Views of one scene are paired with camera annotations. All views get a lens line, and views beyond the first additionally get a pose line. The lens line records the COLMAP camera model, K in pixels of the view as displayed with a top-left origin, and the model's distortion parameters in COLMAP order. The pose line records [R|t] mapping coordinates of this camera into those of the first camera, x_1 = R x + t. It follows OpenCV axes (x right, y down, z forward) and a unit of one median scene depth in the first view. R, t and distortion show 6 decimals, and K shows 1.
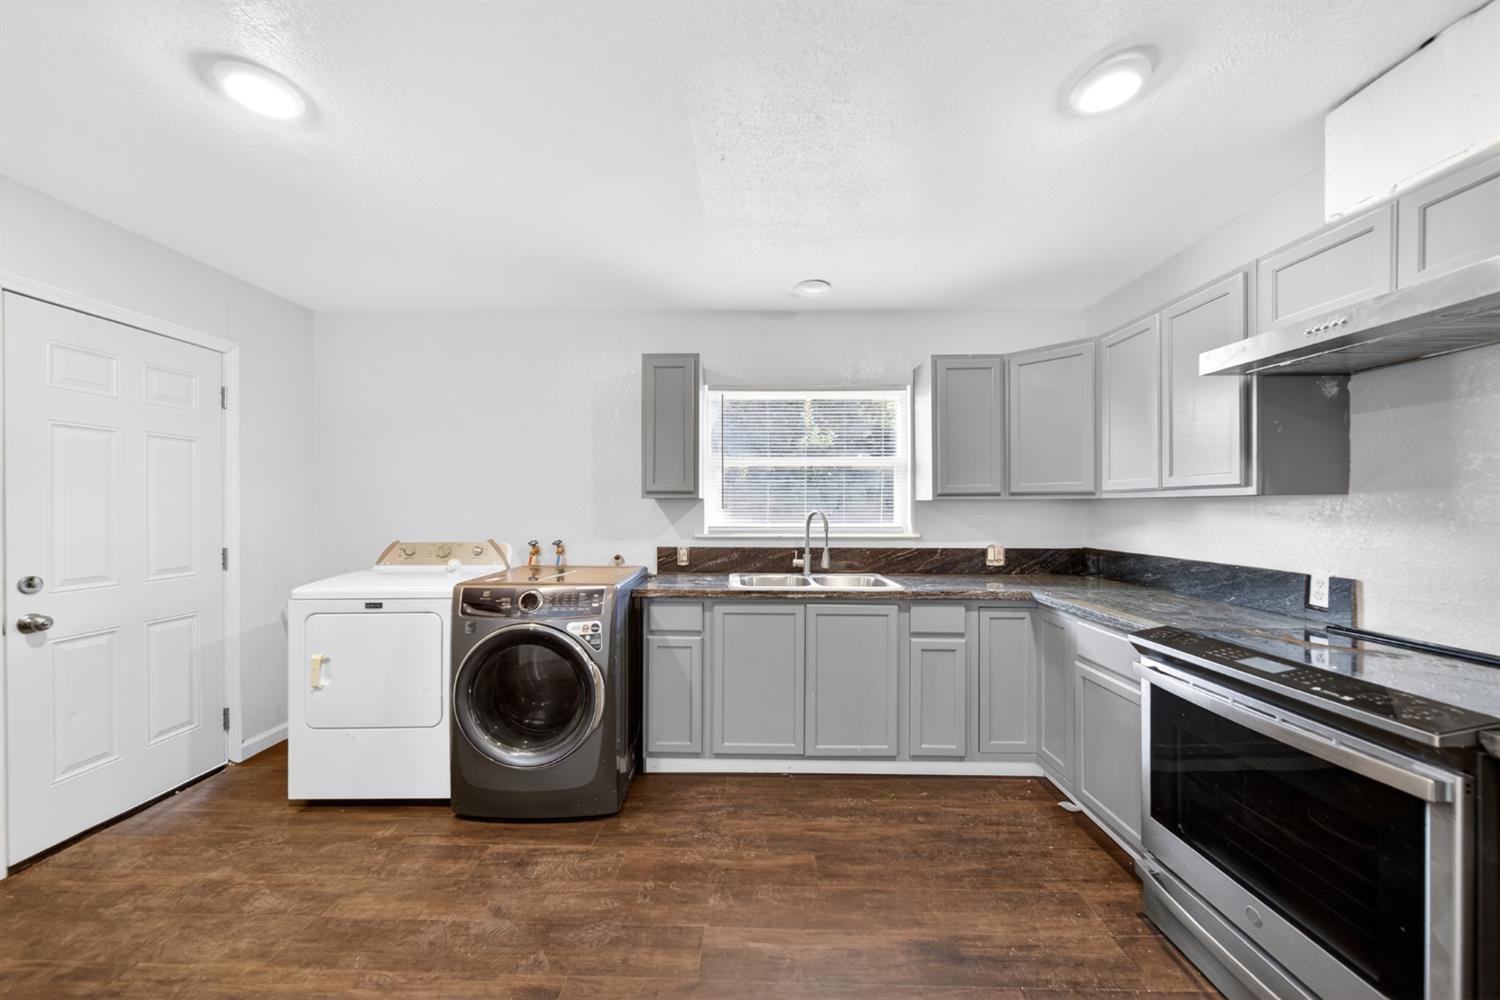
lens RADIAL K [[525.6, 0, 748.3], [0, 525.6, 509.3], [0, 0, 1]] dist [-0.001208, -0.000189]
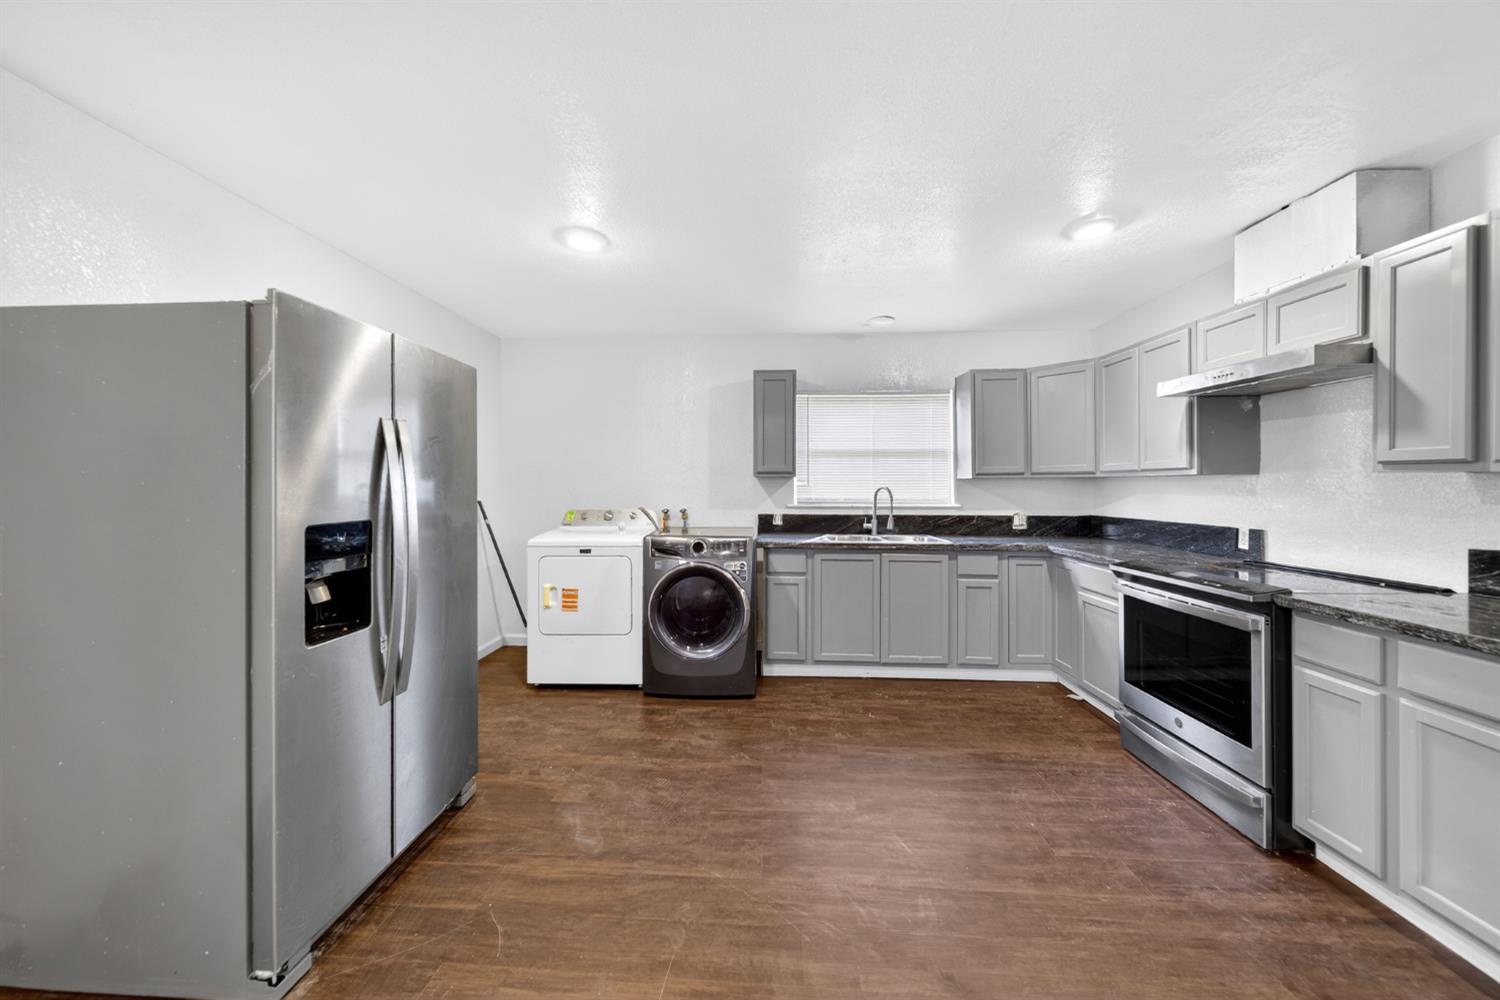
lens RADIAL K [[525.2, 0, 740.9], [0, 525.2, 488.4], [0, 0, 1]] dist [-0.000373, -0.000155]
pose [[0.999123, -0.000114, -0.041872, -0.218946], [0.000118, 1.000000, 0.000110, 0.008542], [0.041872, -0.000115, 0.999123, -0.433220]]
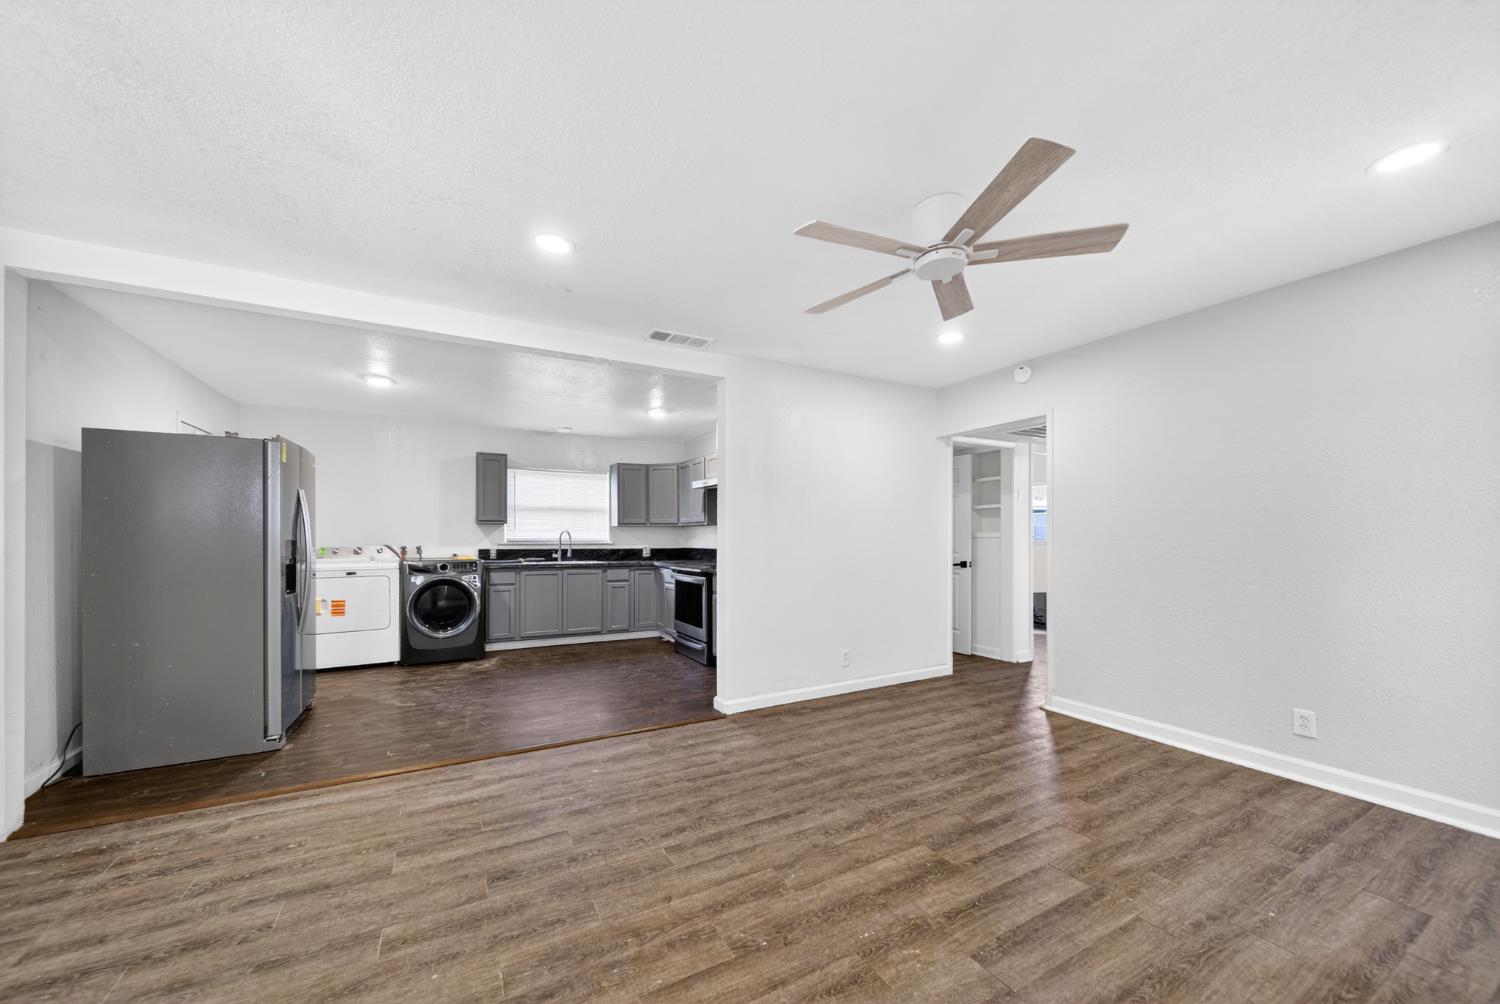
lens RADIAL K [[543.0, 0, 733.1], [0, 543.0, 535.1], [0, 0, 1]] dist [-0.001263, -0.000211]
pose [[0.879984, 0.003027, 0.474995, -0.399905], [0.001766, 0.999952, -0.009644, 0.054161], [-0.475001, 0.009325, 0.879936, -1.602516]]
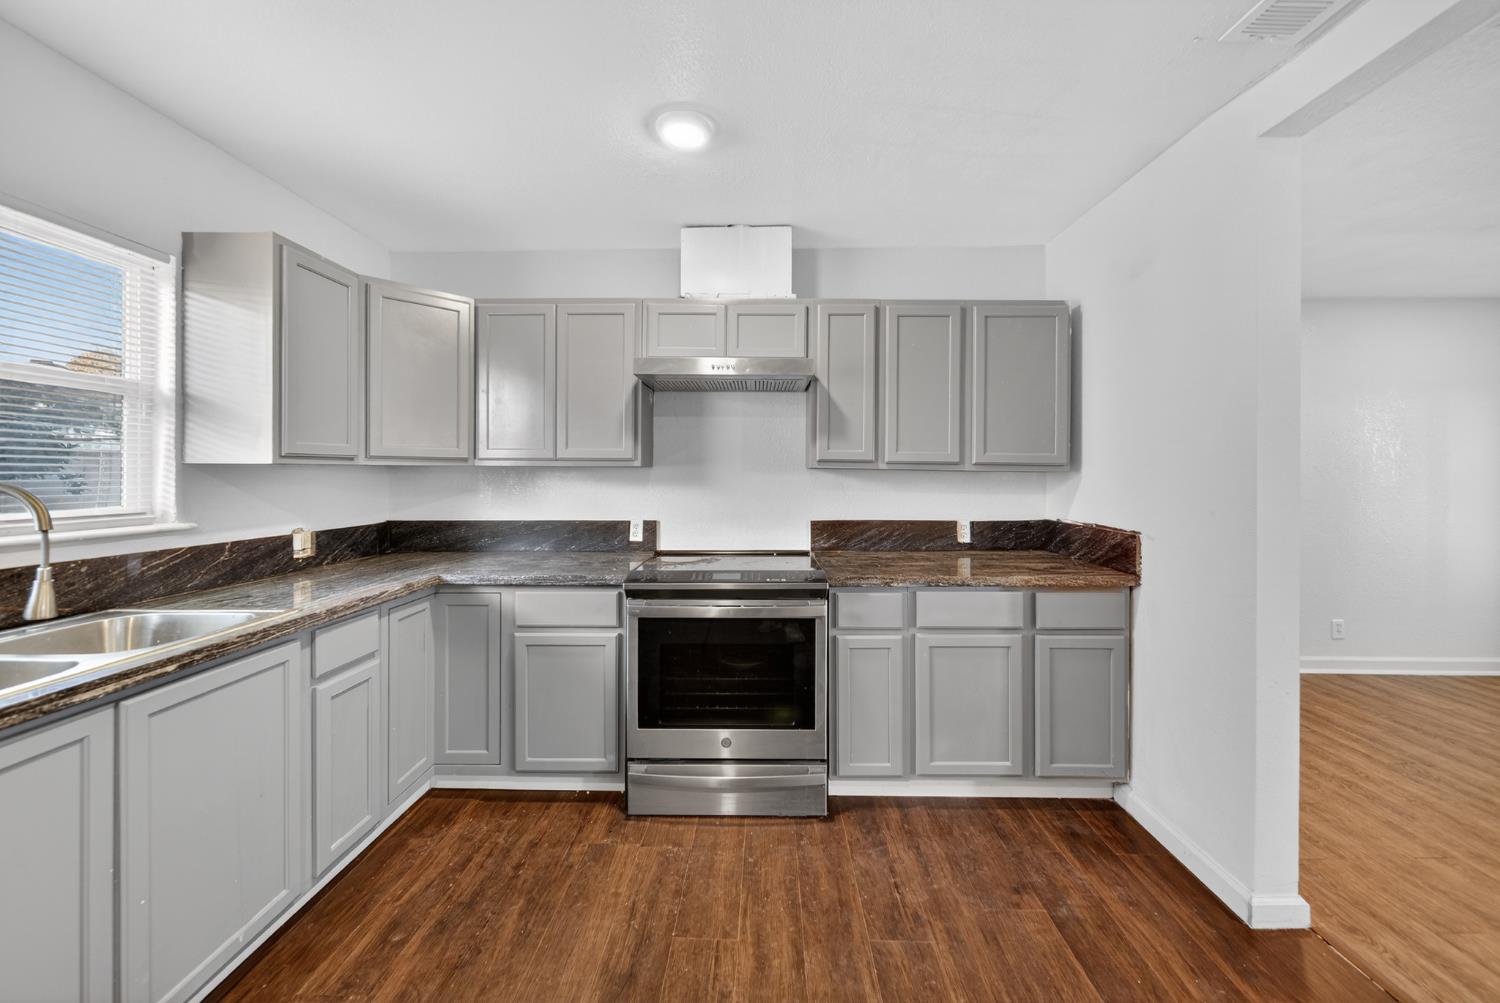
lens RADIAL K [[538.7, 0, 745.3], [0, 538.7, 472.0], [0, 0, 1]] dist [-0.000303, -0.000232]
pose [[0.014397, 0.006345, 0.999876, -0.345136], [0.005127, 0.999966, -0.006419, -0.001396], [-0.999883, 0.005219, 0.014364, 0.518518]]
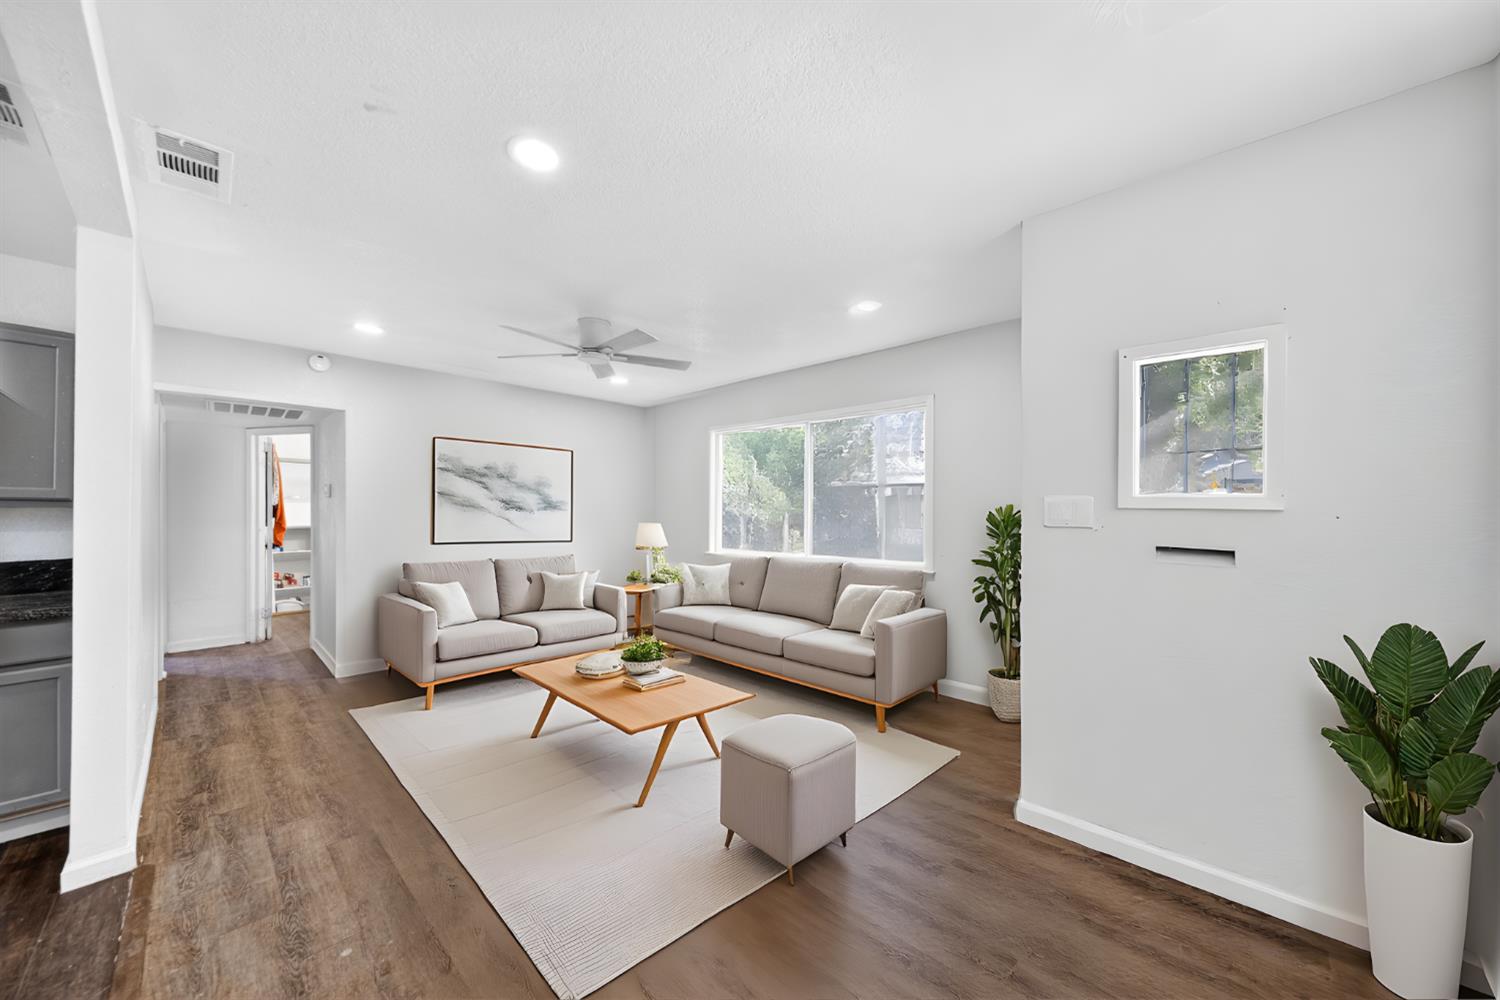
lens RADIAL K [[533.4, 0, 744.0], [0, 533.4, 514.5], [0, 0, 1]] dist [0.000420, 0.000056]
pose [[-0.727438, 0.000058, 0.686174, -0.931431], [0.004089, 0.999983, 0.004250, 0.010763], [-0.686161, 0.005897, -0.727425, -0.225108]]
